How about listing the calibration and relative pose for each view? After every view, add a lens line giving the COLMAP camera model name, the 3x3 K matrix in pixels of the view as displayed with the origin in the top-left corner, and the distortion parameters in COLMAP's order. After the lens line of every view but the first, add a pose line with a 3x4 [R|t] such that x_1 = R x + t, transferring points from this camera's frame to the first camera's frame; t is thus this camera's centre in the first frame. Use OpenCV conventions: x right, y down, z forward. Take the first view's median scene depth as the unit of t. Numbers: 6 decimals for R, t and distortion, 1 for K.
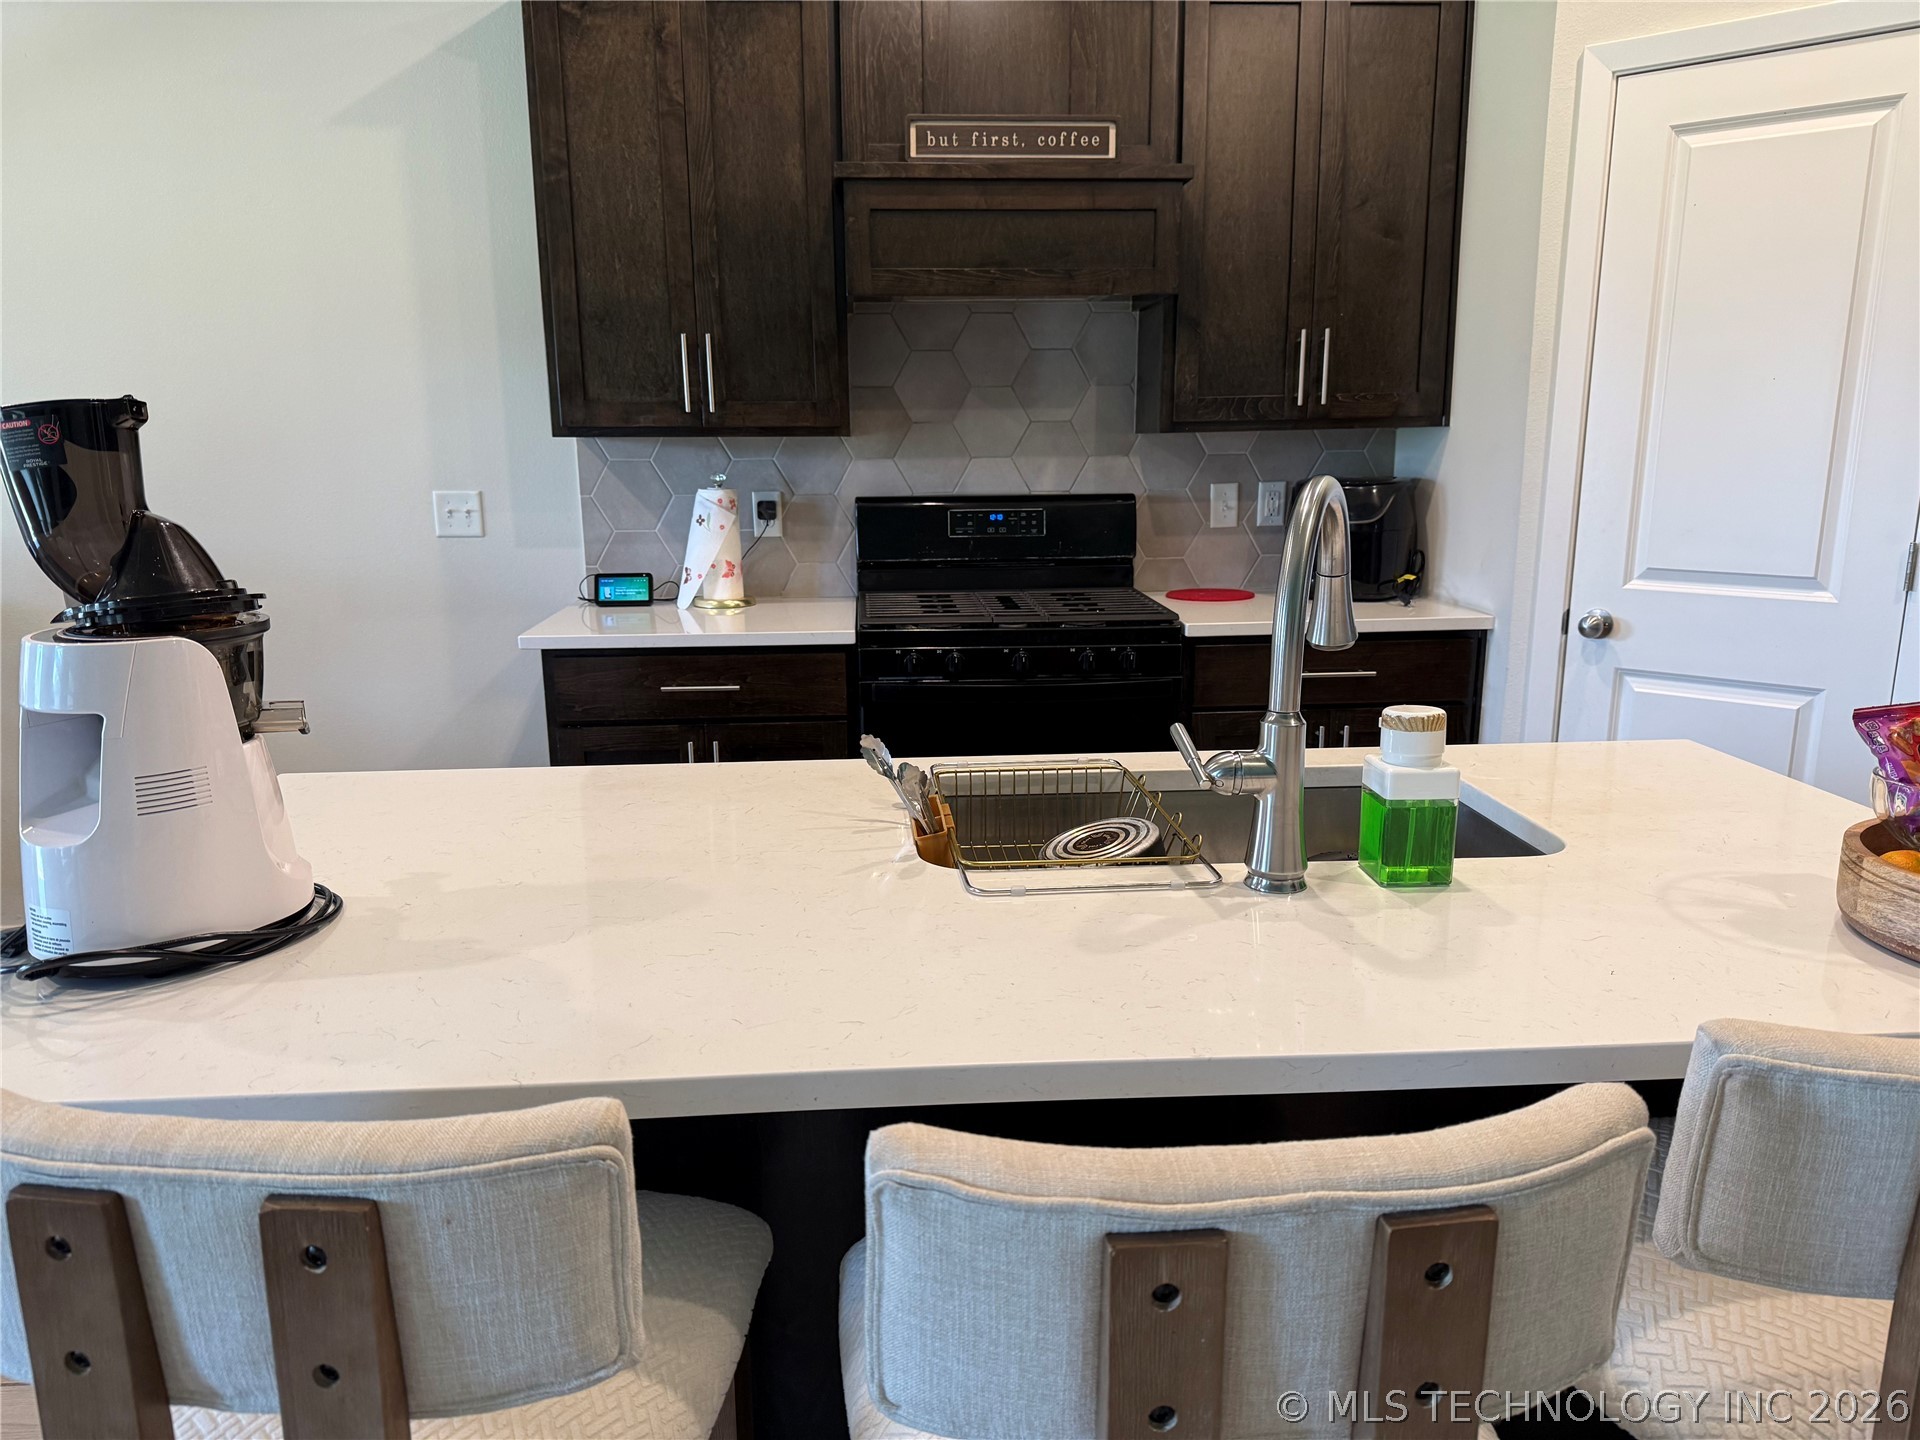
lens RADIAL K [[1345.7, 0, 951.8], [0, 1345.7, 732.4], [0, 0, 1]] dist [0.136584, -0.220137]
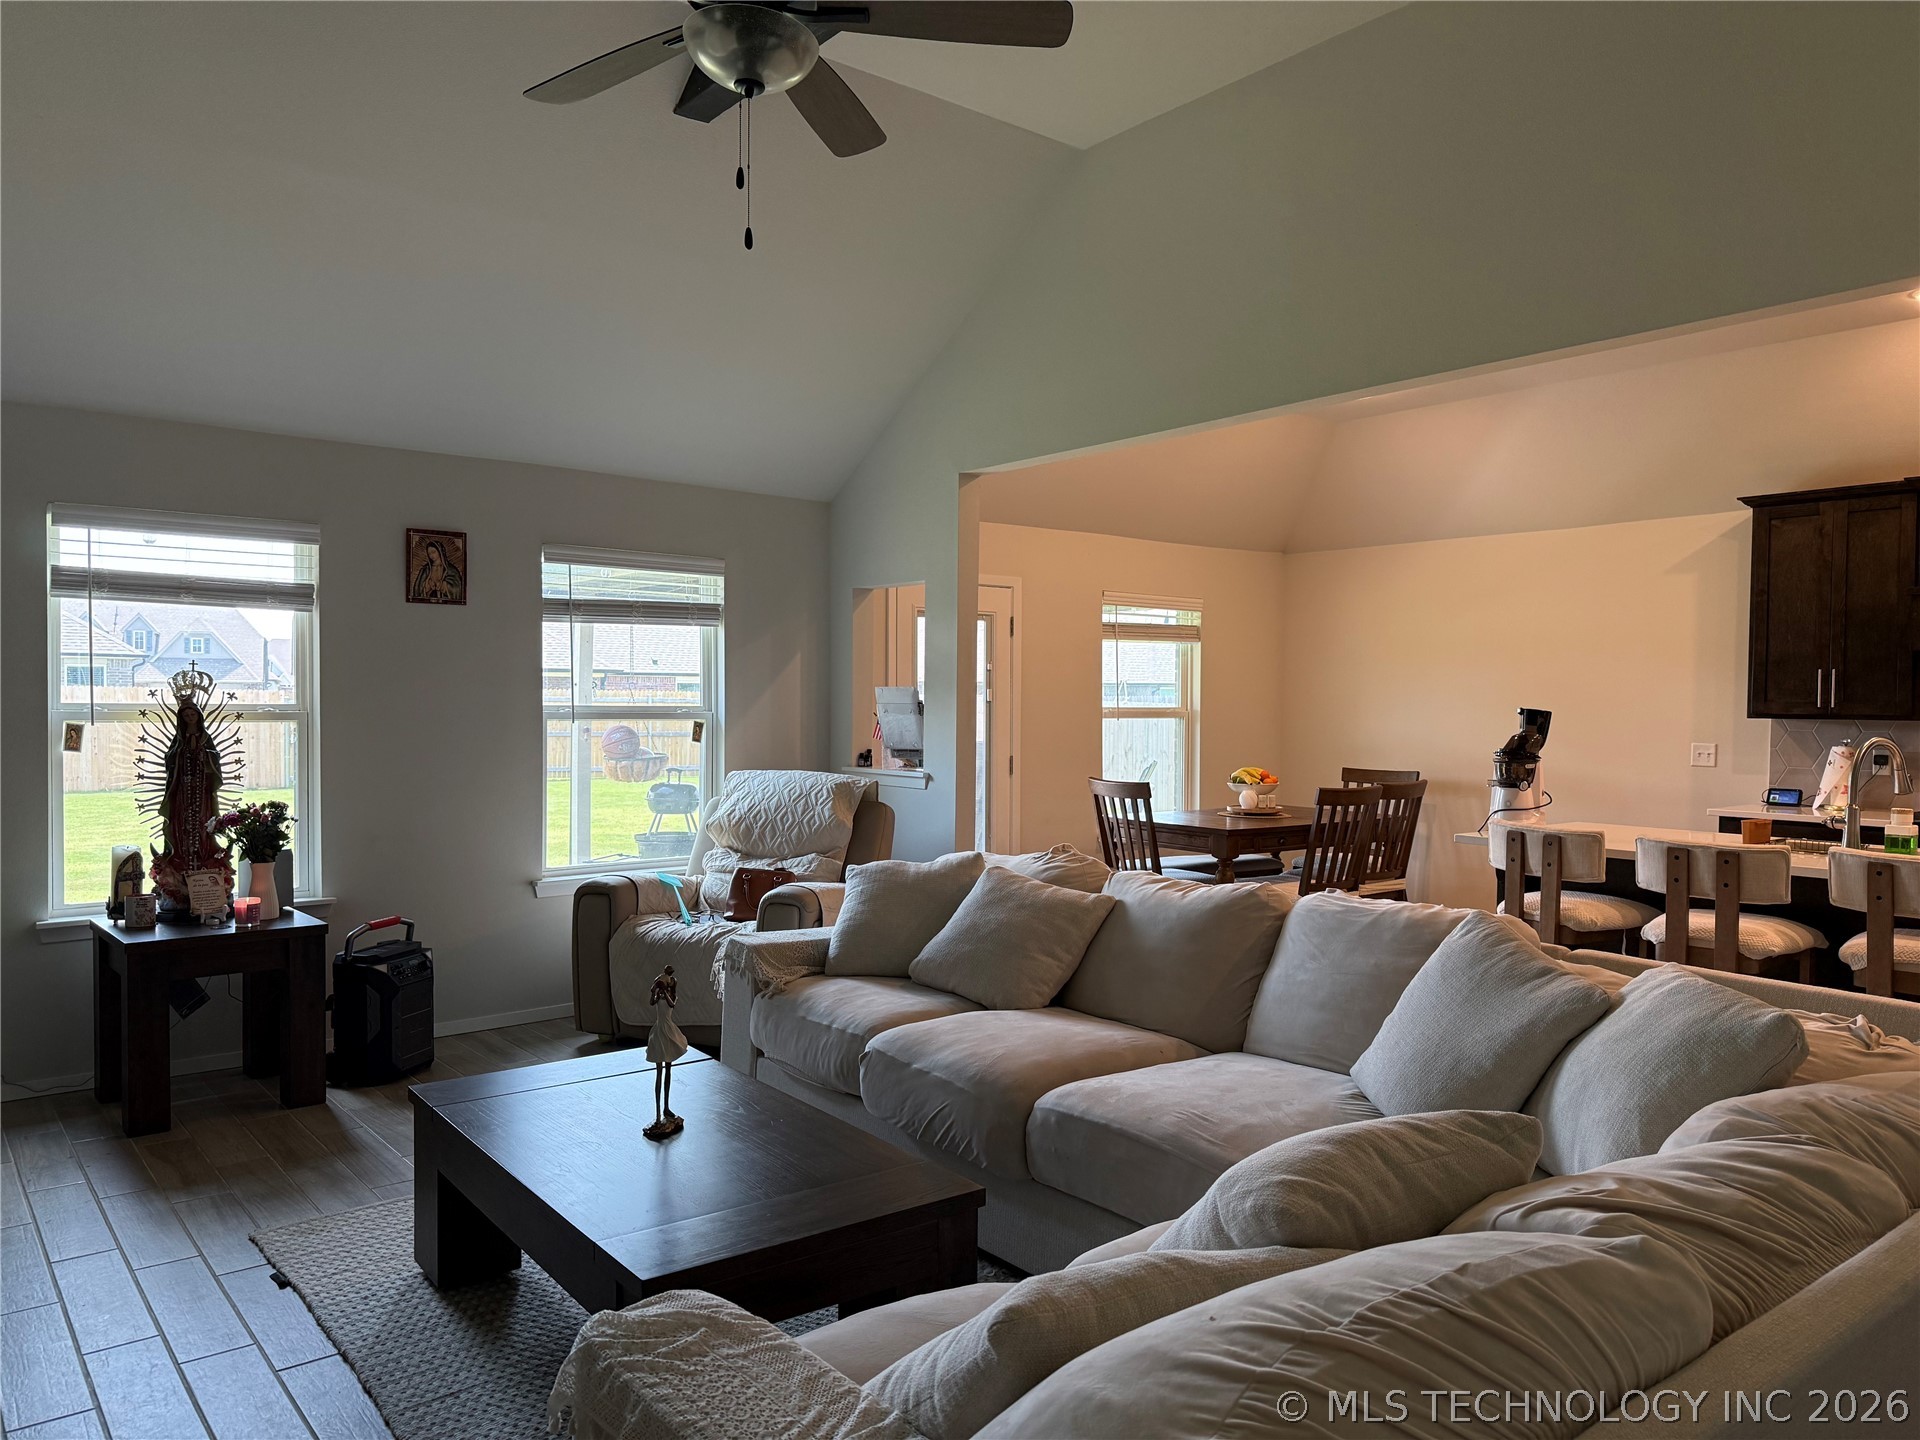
lens RADIAL K [[1345.7, 0, 951.8], [0, 1345.7, 732.4], [0, 0, 1]] dist [0.136584, -0.220137]
pose [[0.581244, 0.035552, -0.812952, 0.682237], [-0.193142, 0.976523, -0.095388, 0.227918], [0.790475, 0.212459, 0.574465, -1.104368]]
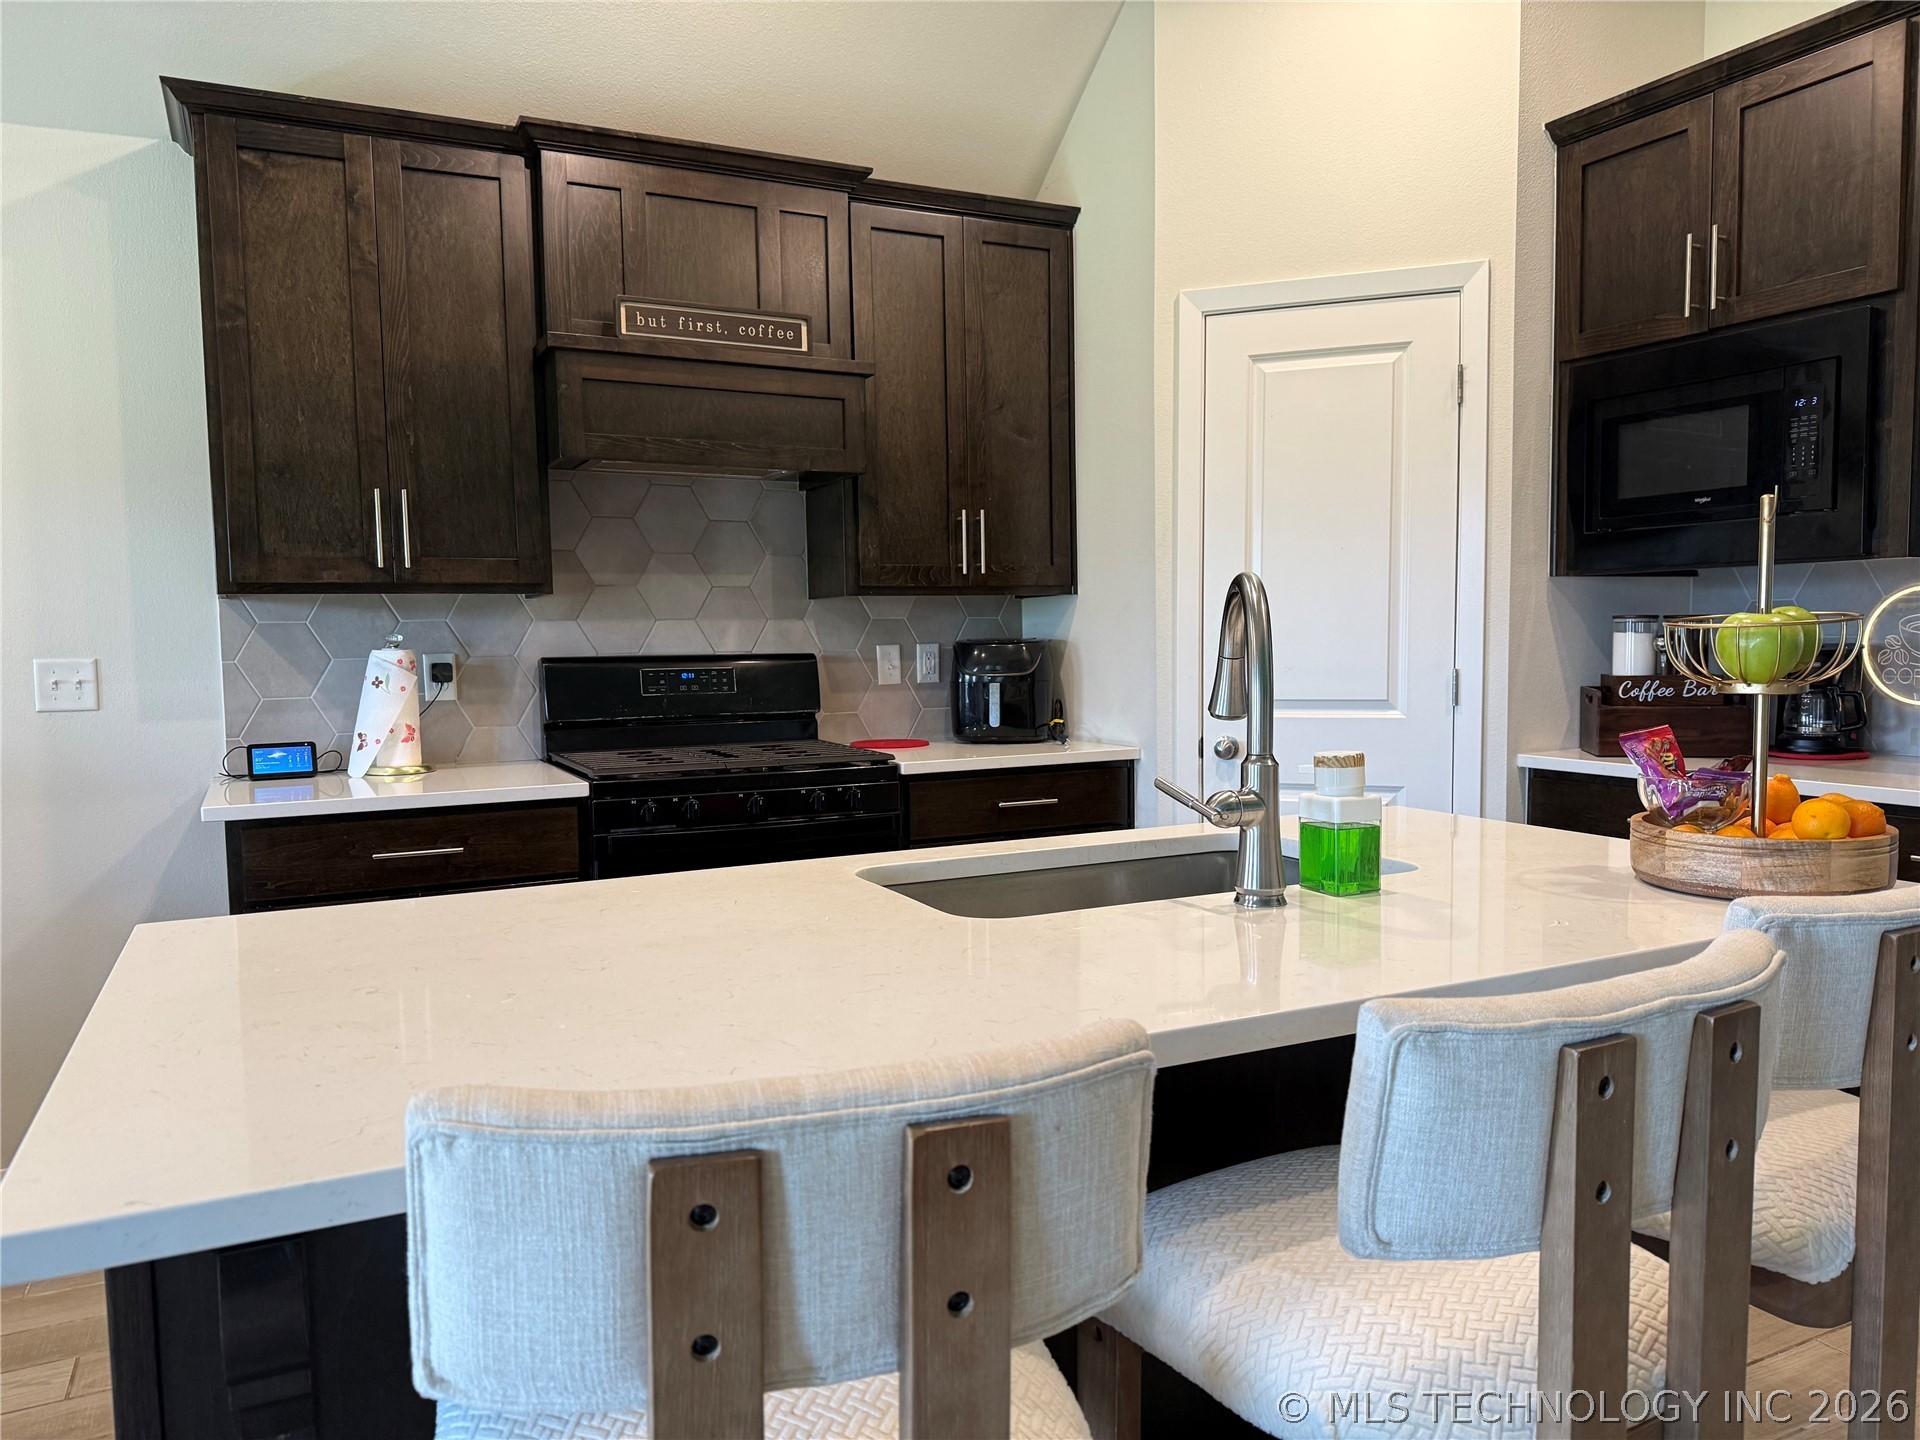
lens RADIAL K [[1335.4, 0, 964.2], [0, 1335.4, 744.0], [0, 0, 1]] dist [0.111149, -0.174879]
pose [[0.921370, -0.036679, 0.386952, -0.188969], [0.090996, 0.988226, -0.122996, 0.039931], [-0.377885, 0.148536, 0.913860, -0.001099]]
